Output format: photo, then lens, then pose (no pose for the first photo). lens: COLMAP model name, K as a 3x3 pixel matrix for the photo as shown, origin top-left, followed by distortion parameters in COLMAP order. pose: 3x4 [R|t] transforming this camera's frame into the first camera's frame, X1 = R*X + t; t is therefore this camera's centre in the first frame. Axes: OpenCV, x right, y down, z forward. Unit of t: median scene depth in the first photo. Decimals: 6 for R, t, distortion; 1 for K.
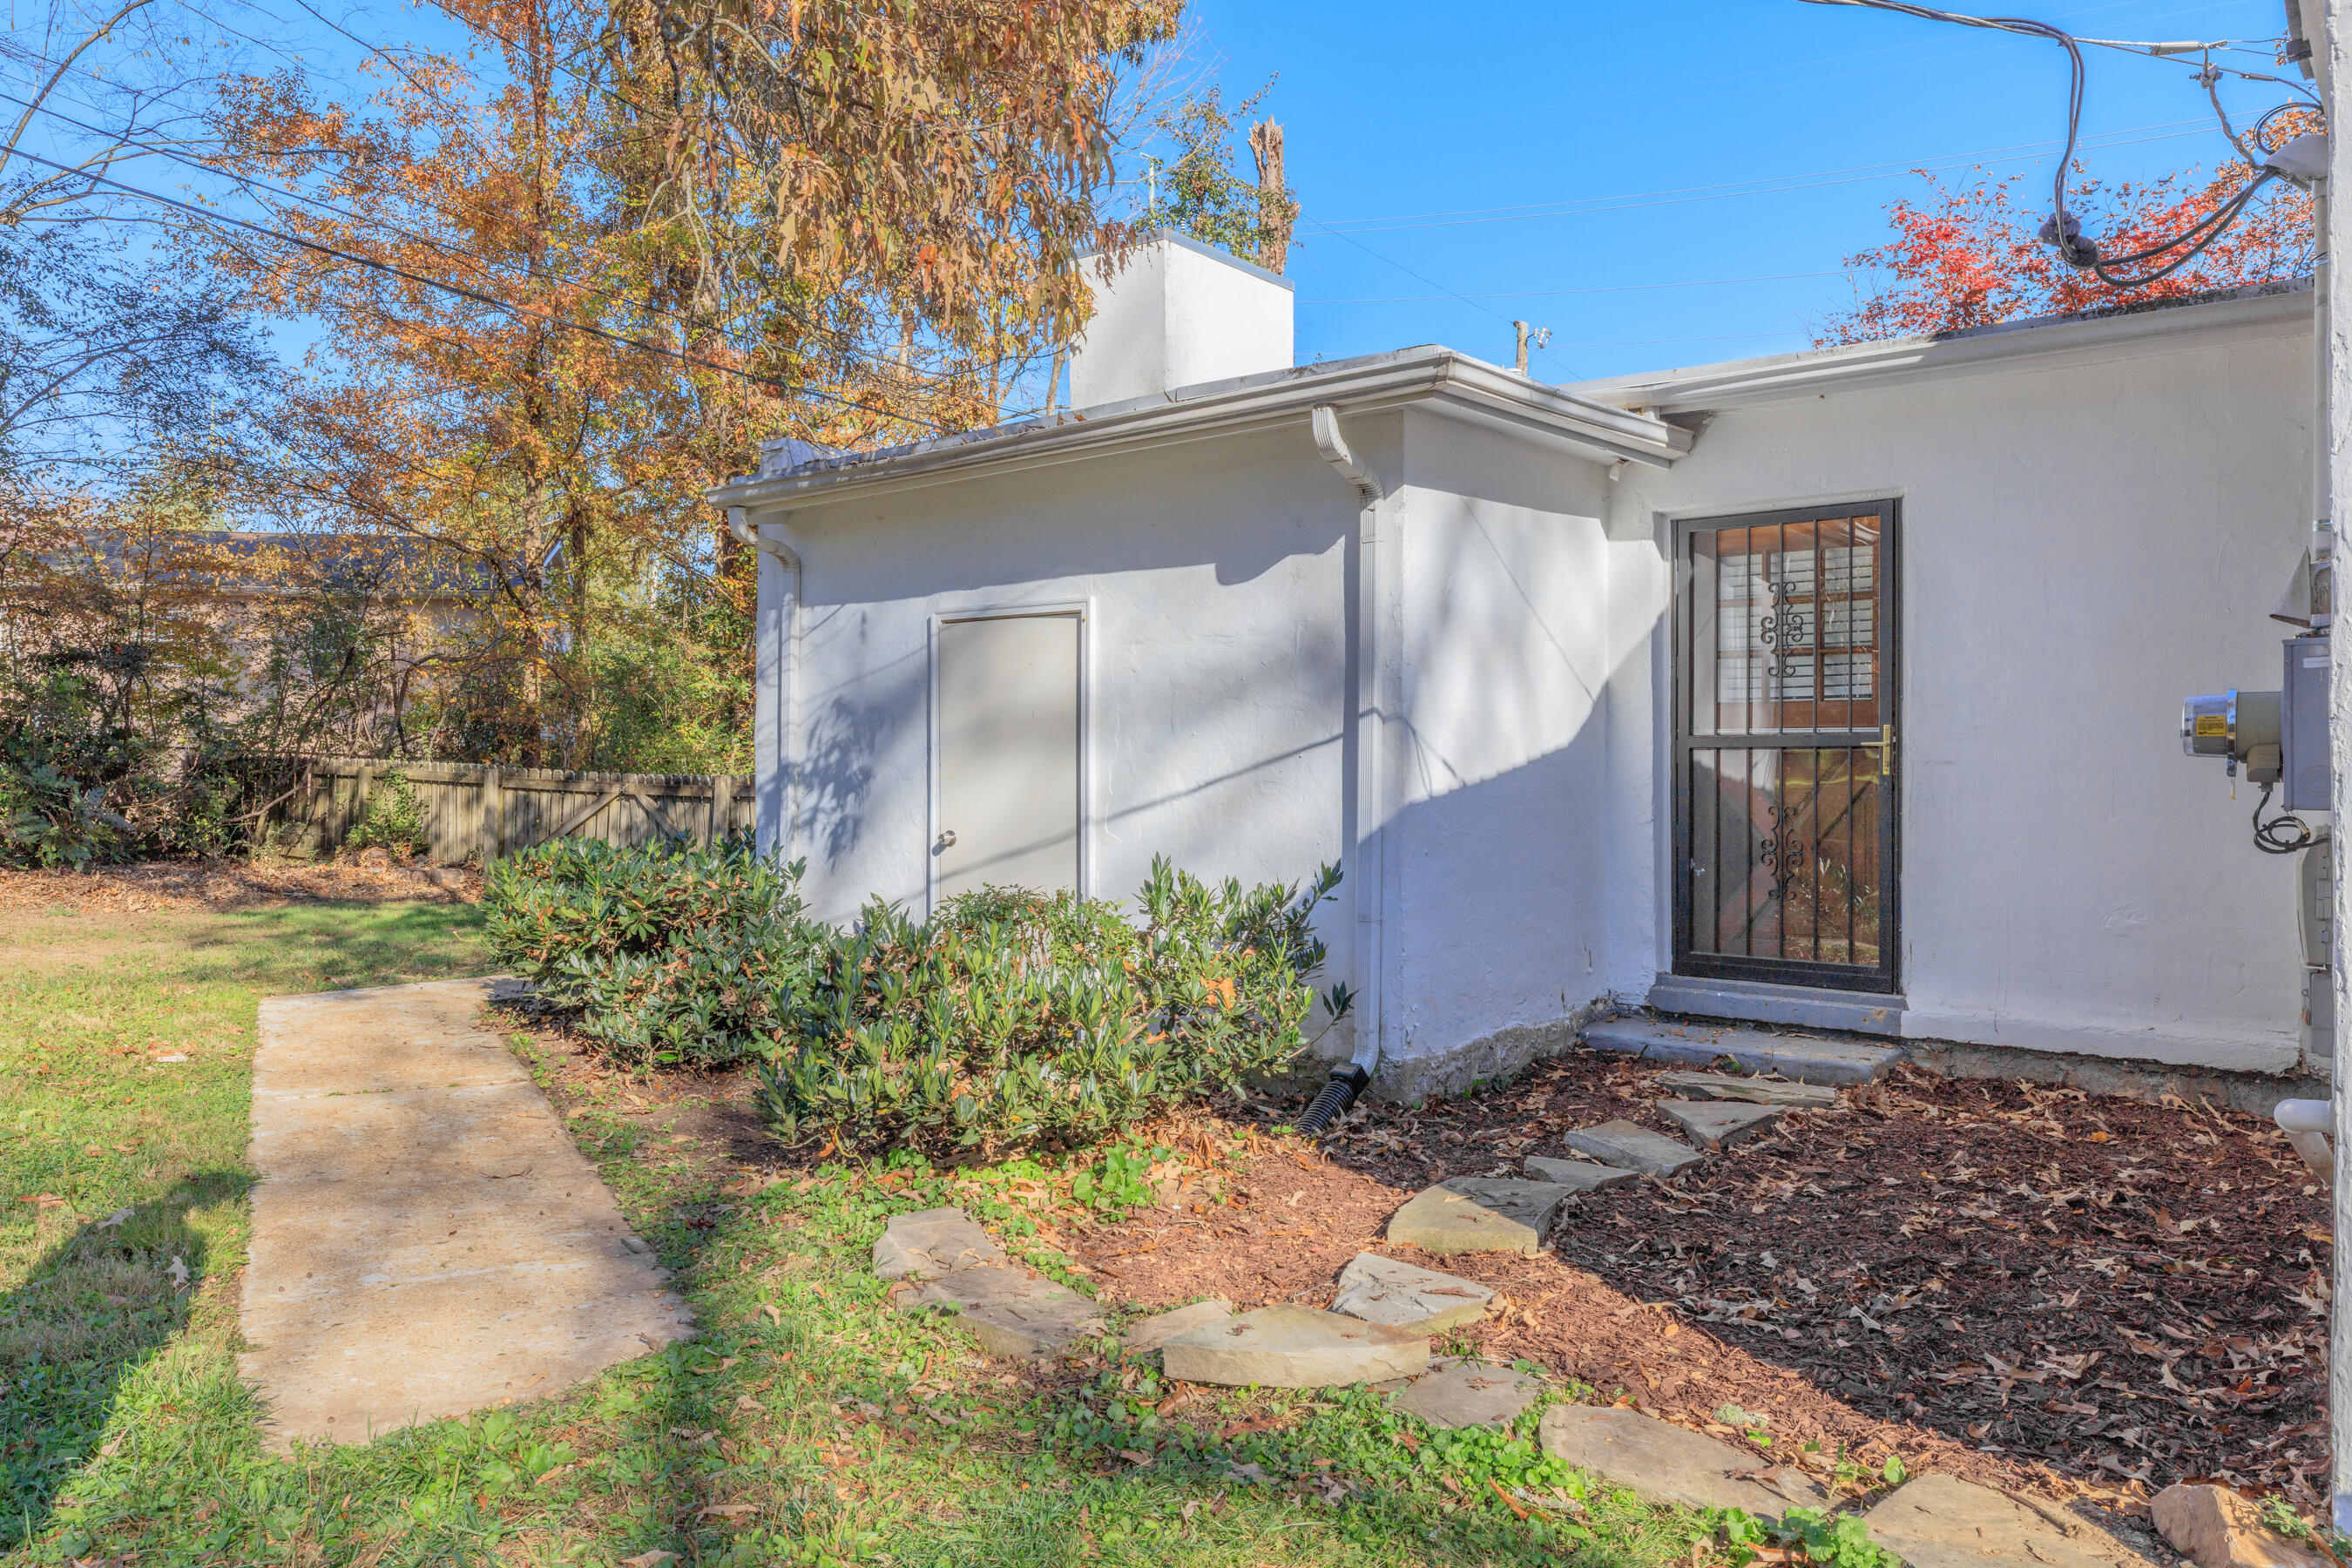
lens RADIAL K [[1630.1, 0, 1176.1], [0, 1630.1, 779.8], [0, 0, 1]] dist [-0.000046, -0.000018]
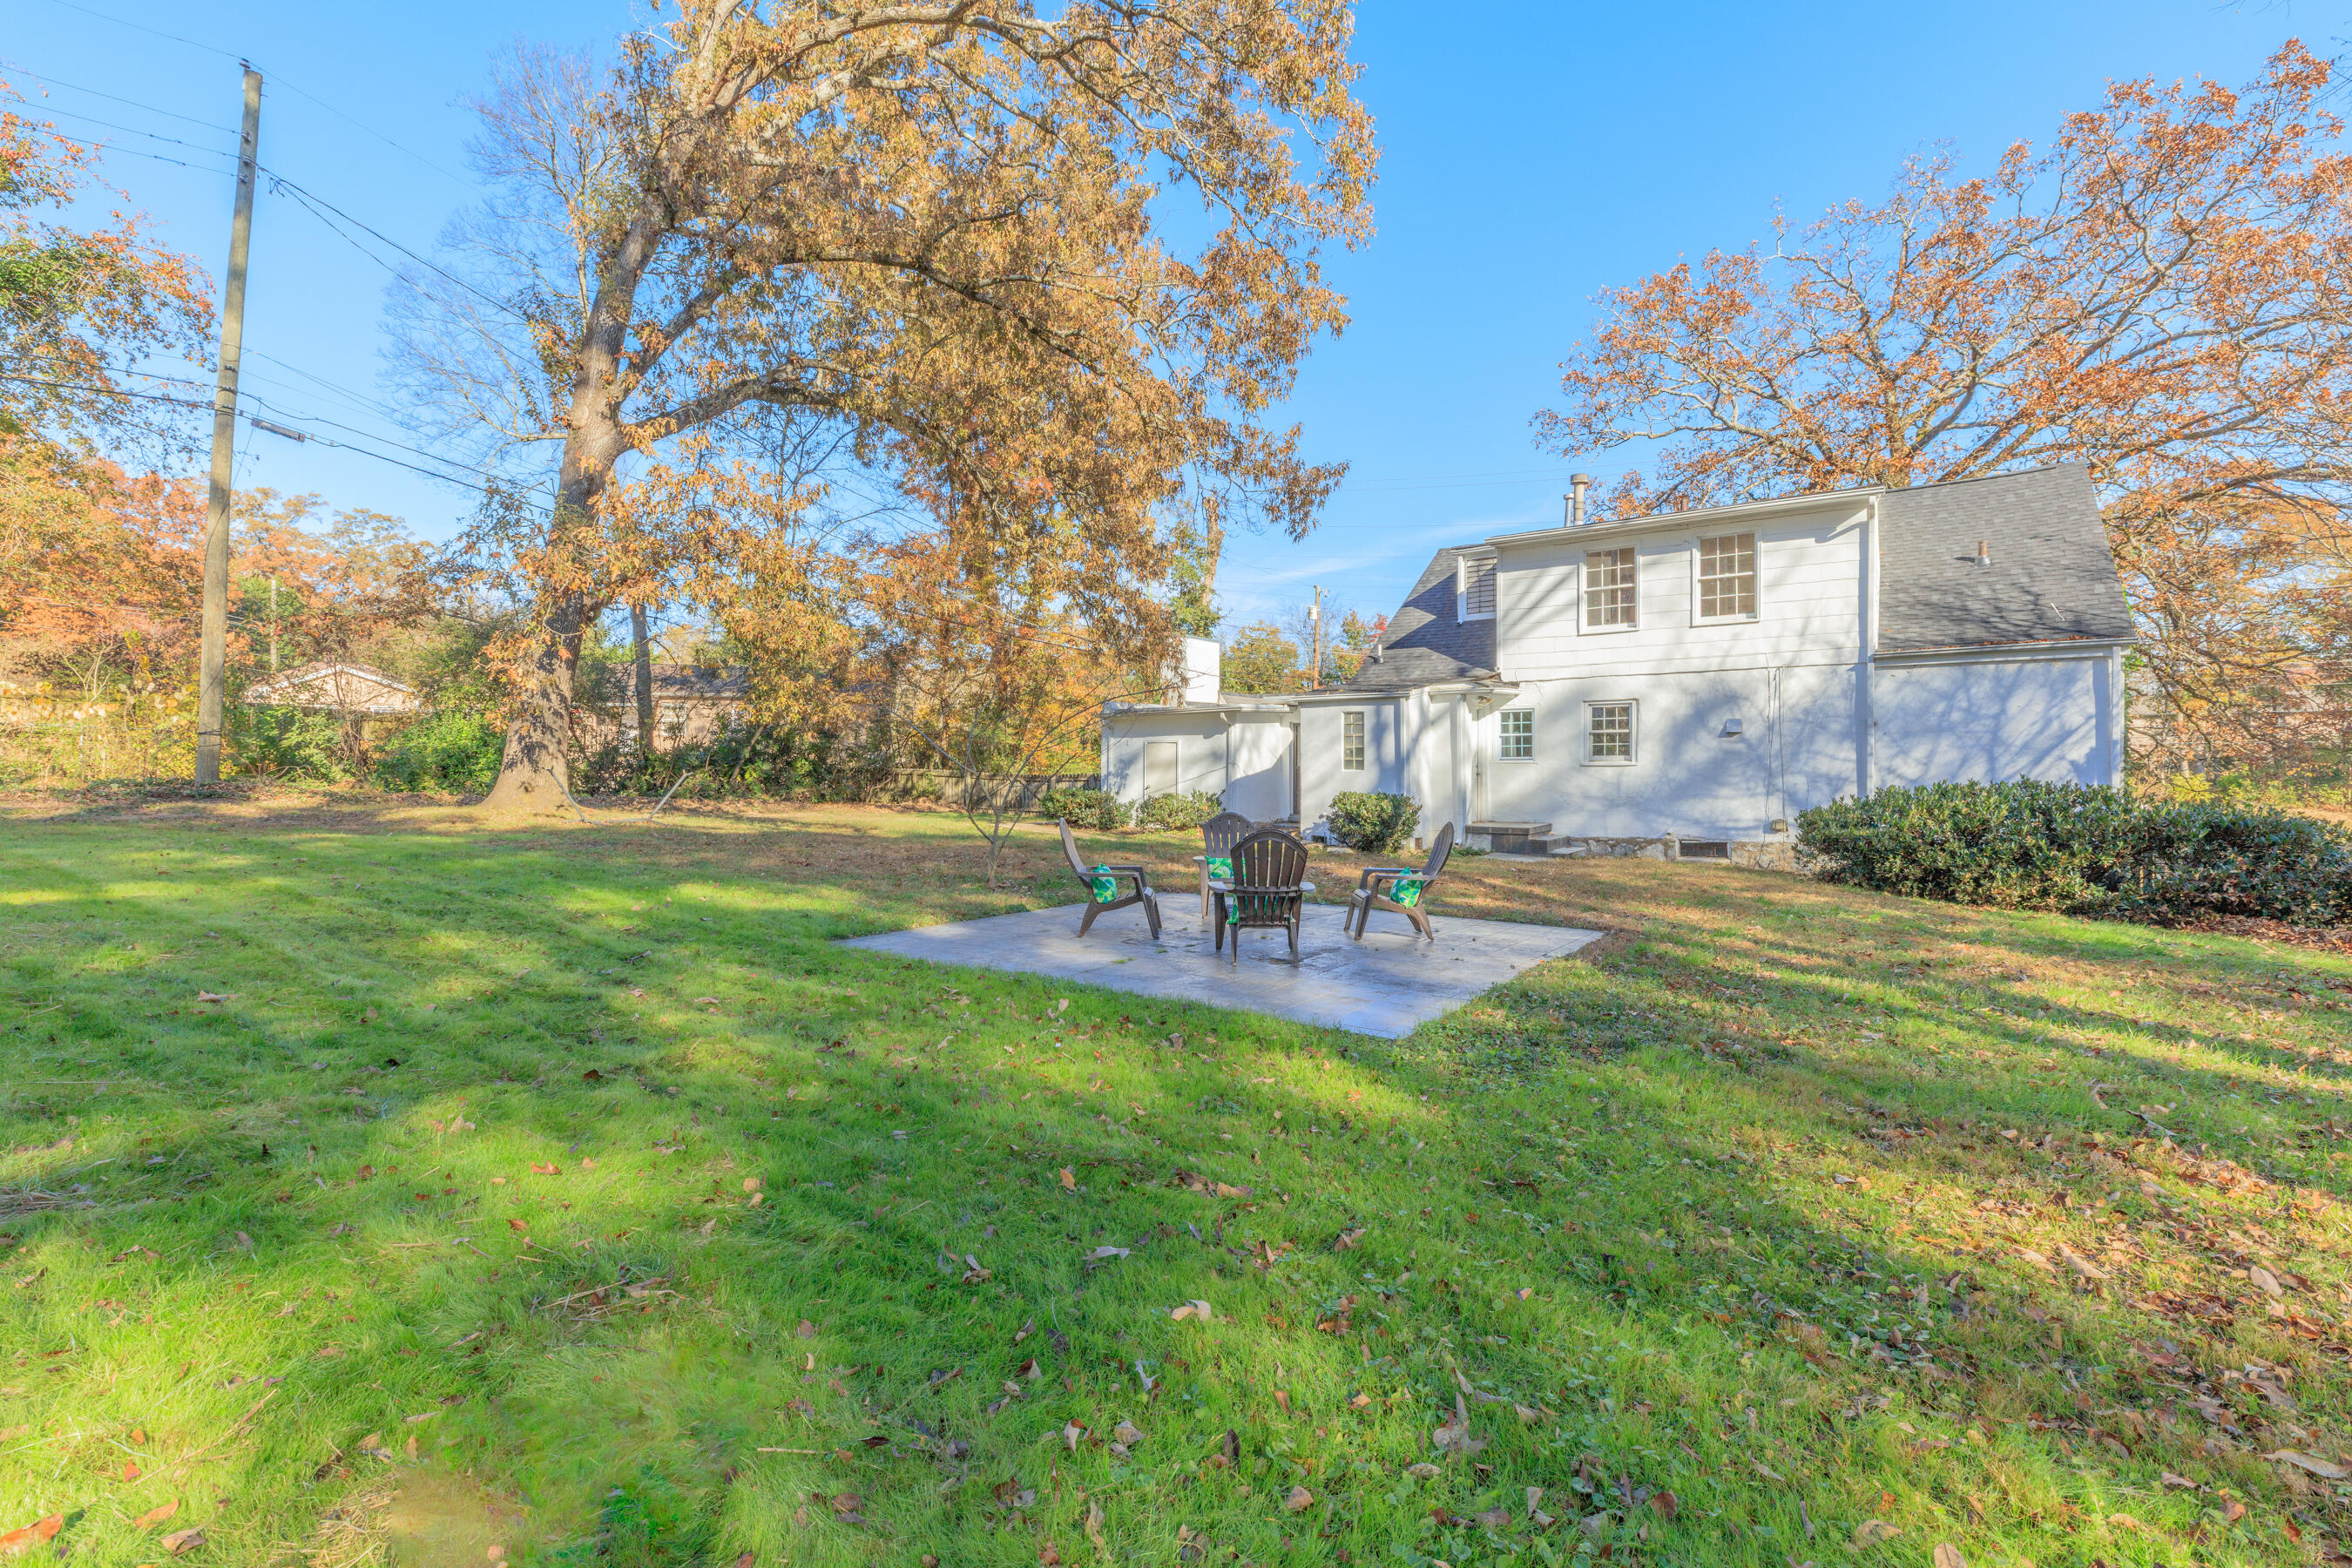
lens RADIAL K [[1052.5, 0, 1180.6], [0, 1052.5, 770.3], [0, 0, 1]] dist [0.005737, 0.000770]
pose [[0.999663, 0.001043, 0.025922, -0.117766], [-0.000799, 0.999955, -0.009418, 0.016437], [-0.025931, 0.009394, 0.999620, -2.189479]]
